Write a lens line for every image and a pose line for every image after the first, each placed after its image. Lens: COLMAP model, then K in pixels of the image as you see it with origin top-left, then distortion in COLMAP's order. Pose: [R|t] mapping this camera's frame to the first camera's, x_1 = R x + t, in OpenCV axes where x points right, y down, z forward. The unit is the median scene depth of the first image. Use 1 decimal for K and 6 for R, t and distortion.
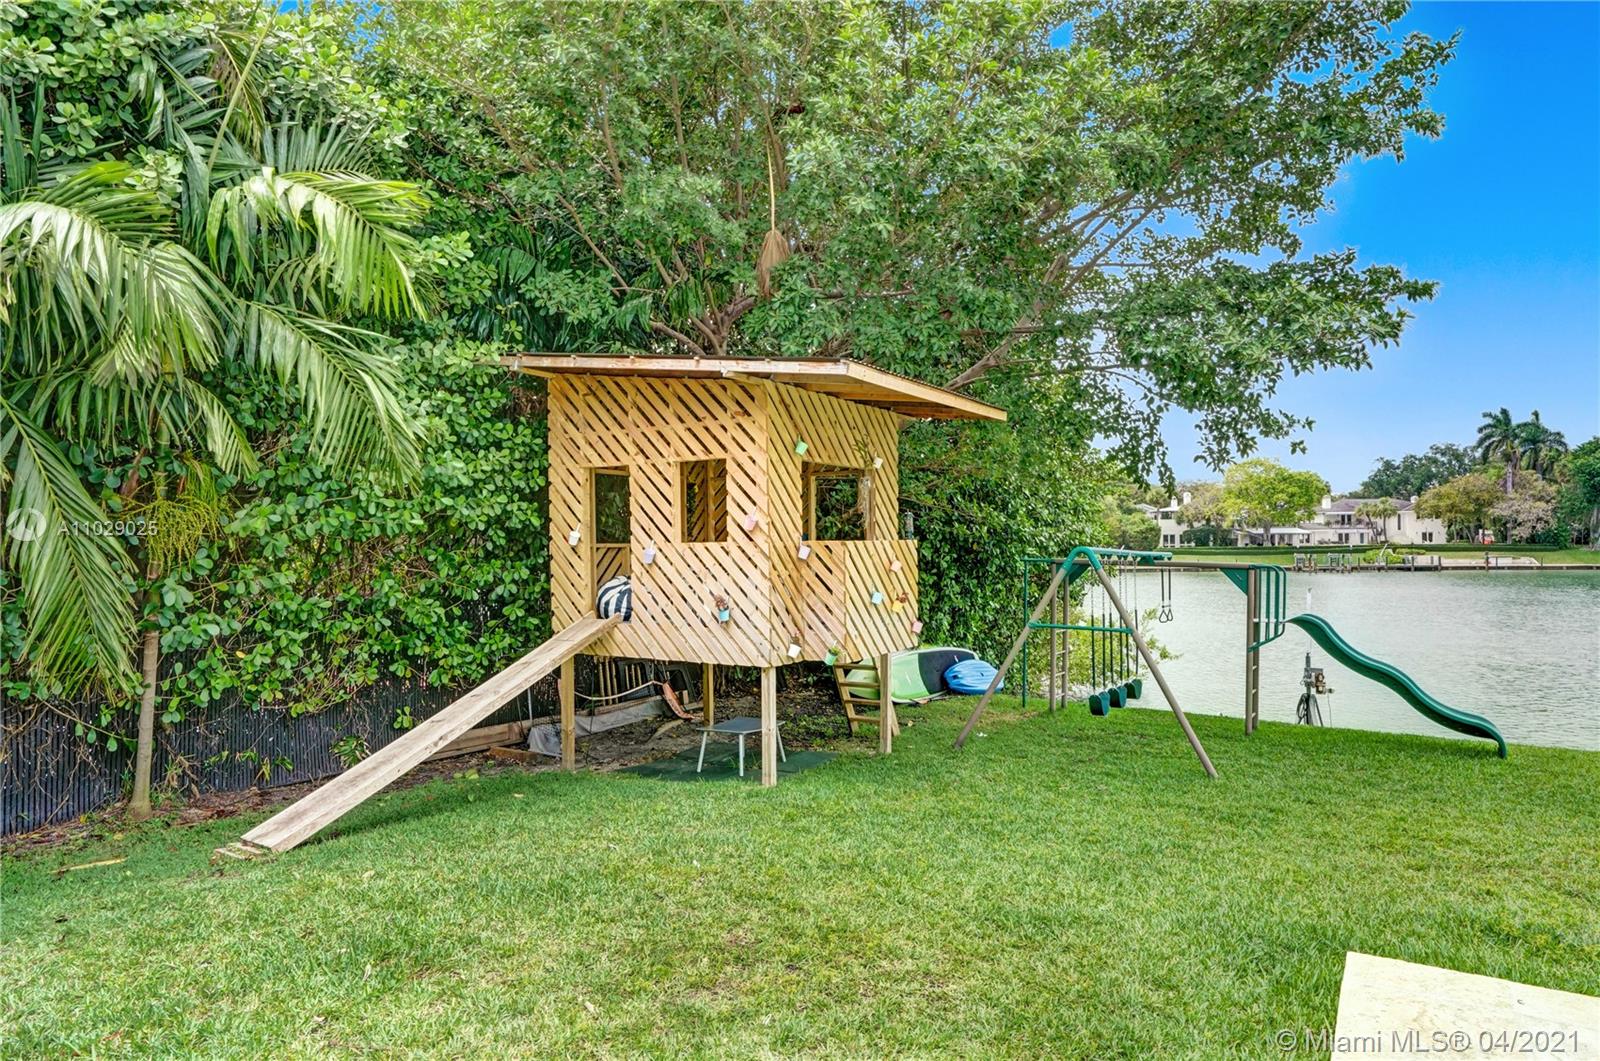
lens RADIAL K [[967.9, 0, 803.6], [0, 967.9, 524.8], [0, 0, 1]] dist [0.006912, 0.003367]
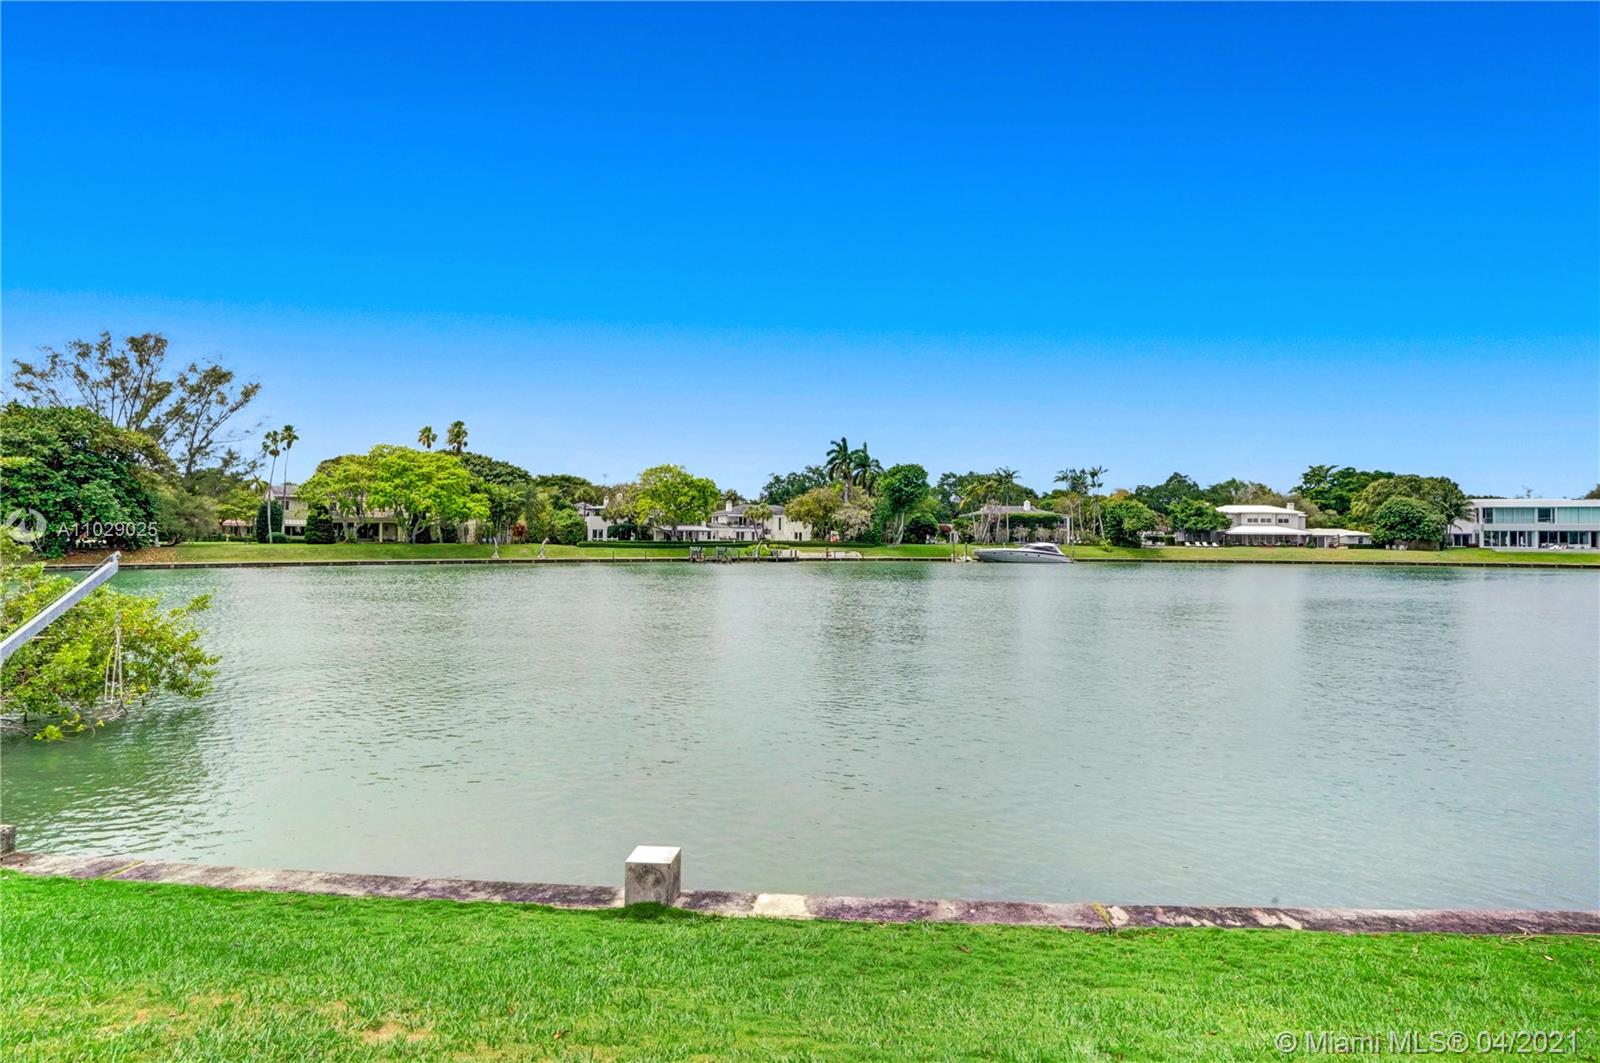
lens RADIAL K [[837.4, 0, 778.0], [0, 837.4, 526.3], [0, 0, 1]] dist [0.020022, -0.002270]
pose [[0.877395, 0.022299, 0.479251, 0.104971], [-0.023316, 0.999721, -0.003831, 0.005707], [-0.479203, -0.007813, 0.877670, 0.047802]]
